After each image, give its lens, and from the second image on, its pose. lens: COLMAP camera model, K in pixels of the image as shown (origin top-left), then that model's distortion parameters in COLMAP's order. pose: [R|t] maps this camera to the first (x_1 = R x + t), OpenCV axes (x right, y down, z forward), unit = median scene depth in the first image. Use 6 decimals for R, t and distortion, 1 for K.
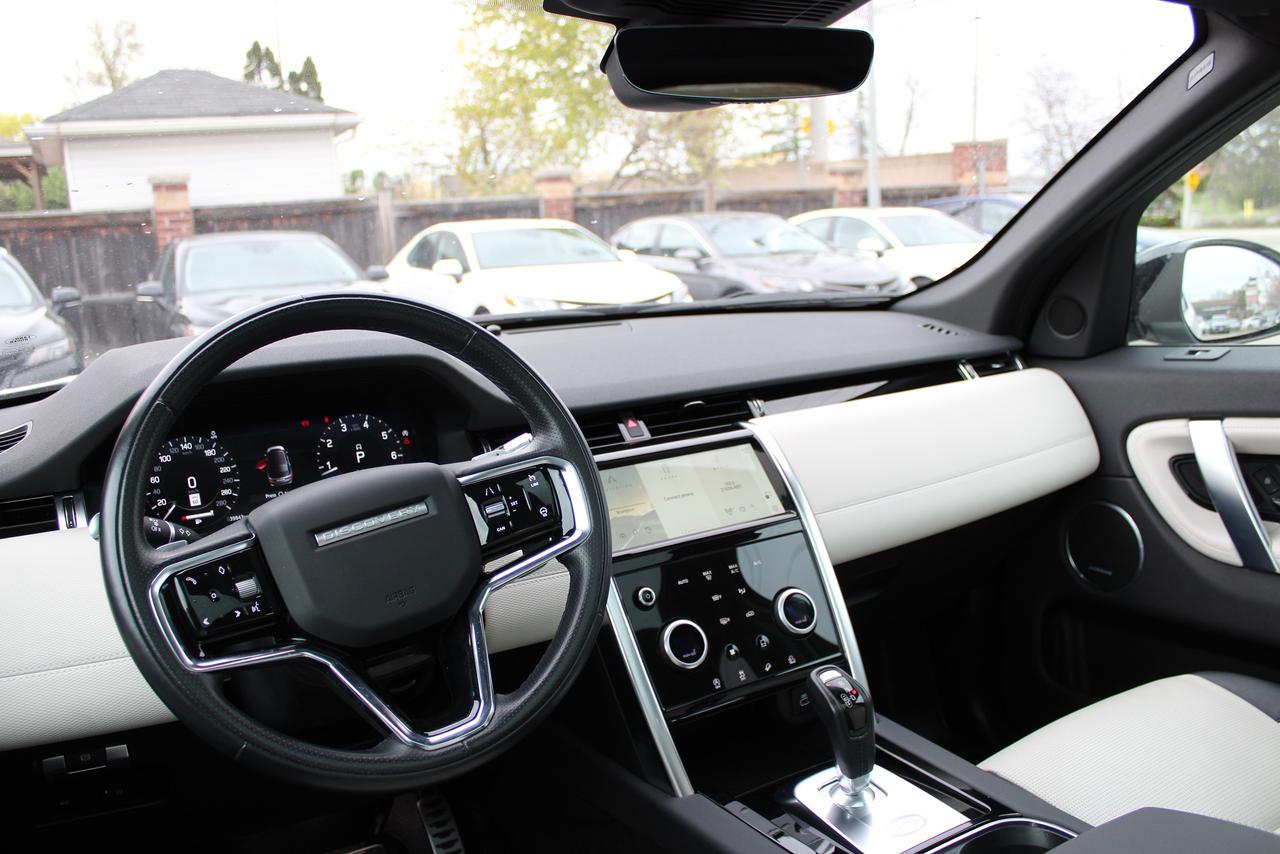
lens RADIAL K [[1058.6, 0, 627.9], [0, 1058.6, 421.2], [0, 0, 1]] dist [-0.154145, 0.124889]
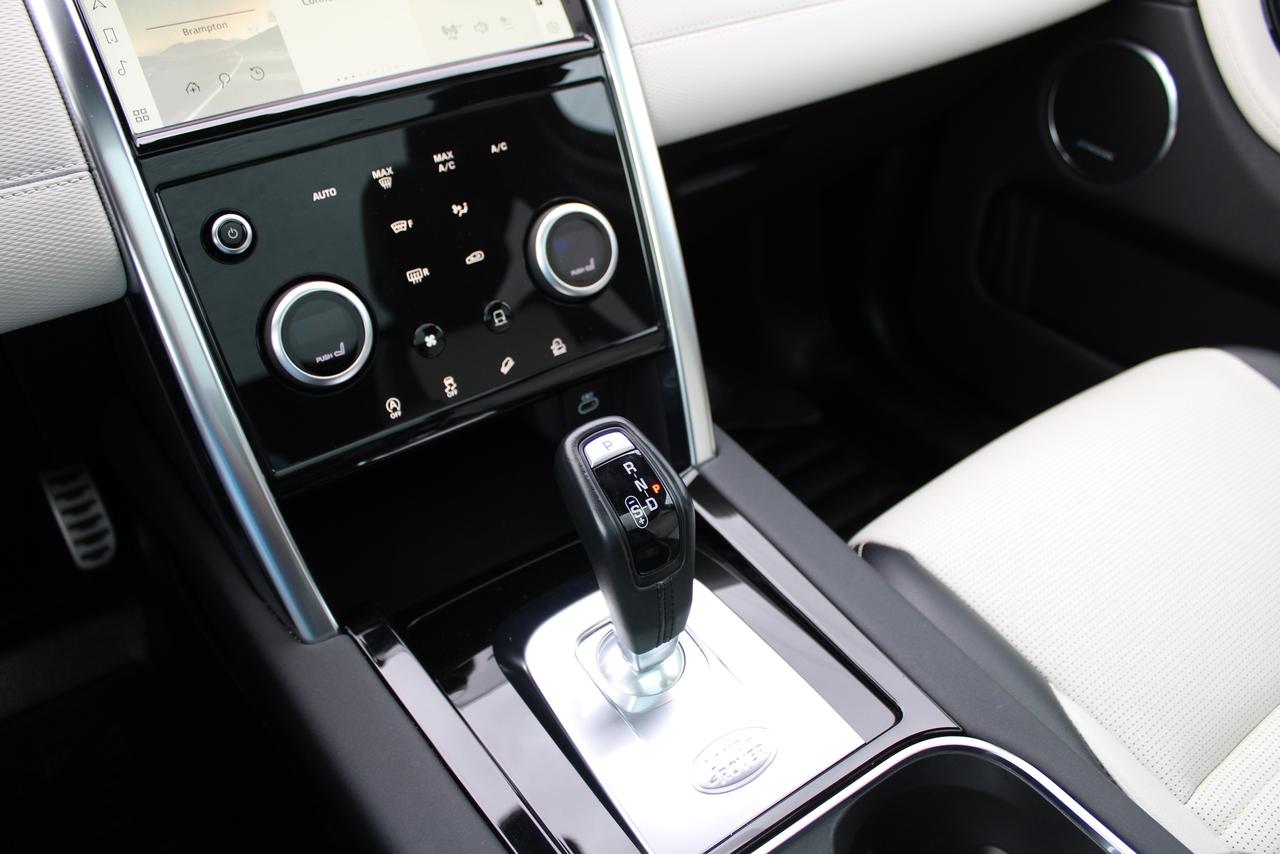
lens RADIAL K [[1058.6, 0, 629.2], [0, 1058.6, 426.2], [0, 0, 1]] dist [-0.154145, 0.124889]
pose [[0.993179, 0.011701, 0.116008, 0.101508], [-0.065723, 0.878009, 0.474110, 0.012328], [-0.096309, -0.478501, 0.872789, 0.409079]]
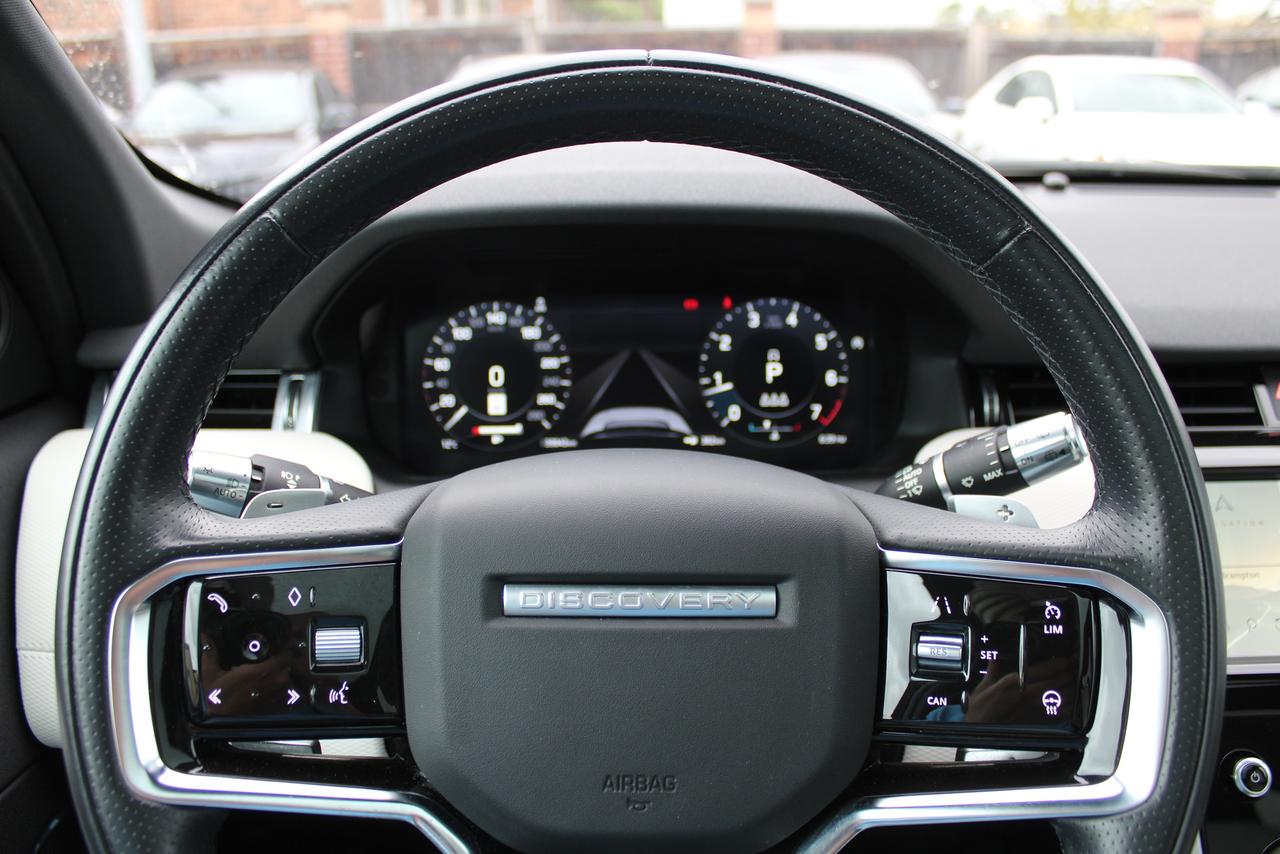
lens RADIAL K [[1058.6, 0, 635.4], [0, 1058.6, 437.1], [0, 0, 1]] dist [-0.154145, 0.124889]
pose [[0.863265, 0.201065, -0.462975, -0.031778], [-0.120994, 0.972924, 0.196923, -0.030649], [0.490034, -0.113979, 0.864219, 0.354057]]
